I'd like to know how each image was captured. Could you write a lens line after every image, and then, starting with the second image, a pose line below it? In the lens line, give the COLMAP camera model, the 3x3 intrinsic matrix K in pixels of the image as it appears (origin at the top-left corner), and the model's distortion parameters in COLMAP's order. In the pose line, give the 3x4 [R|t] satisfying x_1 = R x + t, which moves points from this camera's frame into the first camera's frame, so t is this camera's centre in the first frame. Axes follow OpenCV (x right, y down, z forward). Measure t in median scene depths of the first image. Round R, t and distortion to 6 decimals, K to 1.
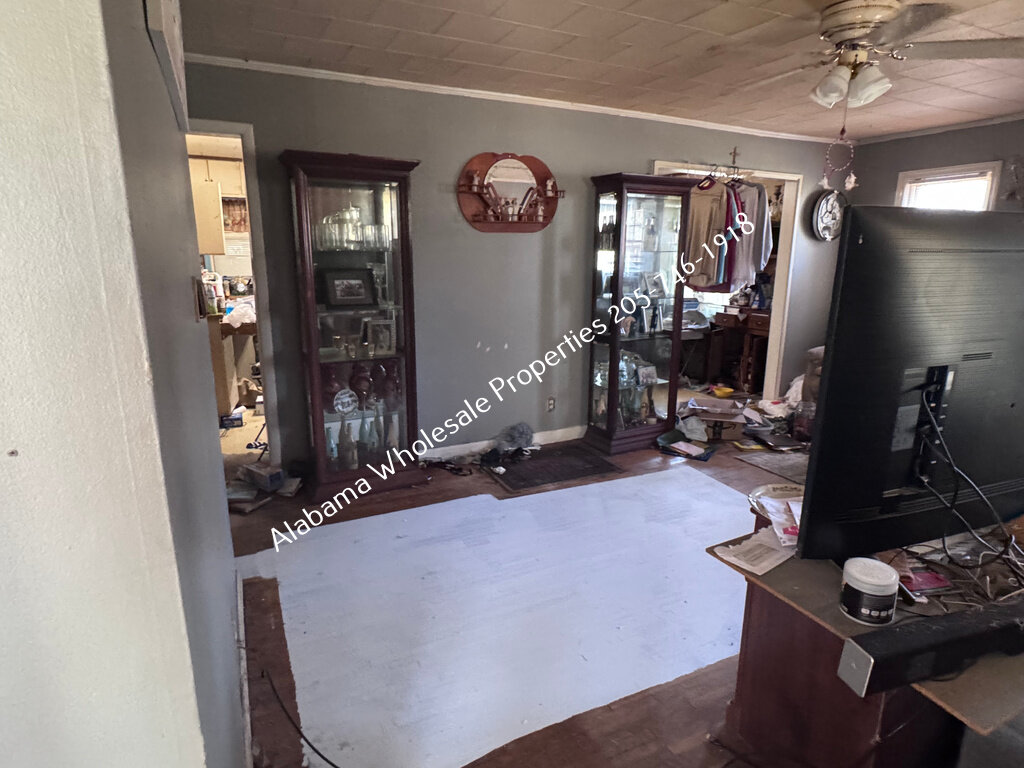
lens RADIAL K [[583.5, 0, 512.7], [0, 583.5, 387.6], [0, 0, 1]] dist [-0.002810, 0.001251]
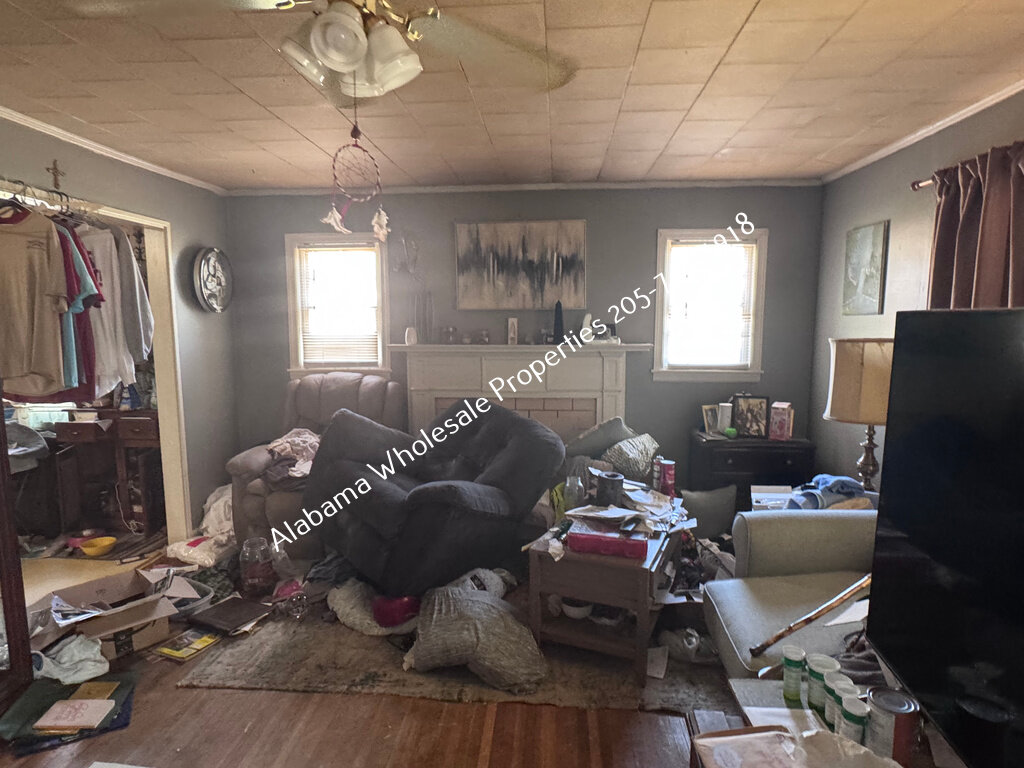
lens RADIAL K [[583.5, 0, 519.9], [0, 583.5, 385.0], [0, 0, 1]] dist [-0.002810, 0.001251]
pose [[0.491689, -0.110334, 0.863753, 0.074426], [0.205405, 0.978644, 0.008083, -0.093183], [-0.846198, 0.173445, 0.503851, 0.331285]]
